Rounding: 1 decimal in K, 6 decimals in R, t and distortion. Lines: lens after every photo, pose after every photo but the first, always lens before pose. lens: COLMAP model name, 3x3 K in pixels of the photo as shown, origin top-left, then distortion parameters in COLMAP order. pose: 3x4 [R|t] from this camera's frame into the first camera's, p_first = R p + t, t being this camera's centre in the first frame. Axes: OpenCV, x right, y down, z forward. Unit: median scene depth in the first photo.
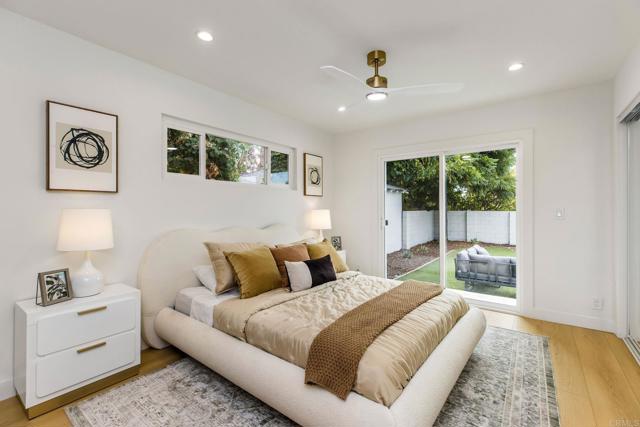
lens RADIAL K [[293.0, 0, 316.9], [0, 293.0, 213.2], [0, 0, 1]] dist [0.011804, -0.000458]
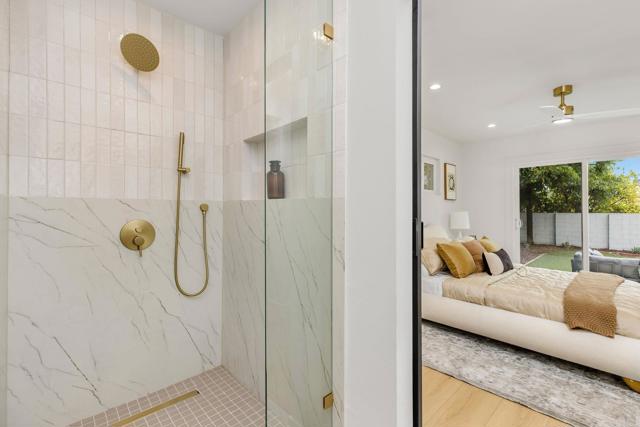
lens RADIAL K [[293.0, 0, 321.6], [0, 293.0, 212.1], [0, 0, 1]] dist [0.011804, -0.000458]
pose [[0.987860, -0.000674, -0.155348, -0.344401], [-0.001017, 0.999941, -0.010802, 0.002361], [0.155347, 0.010829, 0.987801, -0.222813]]
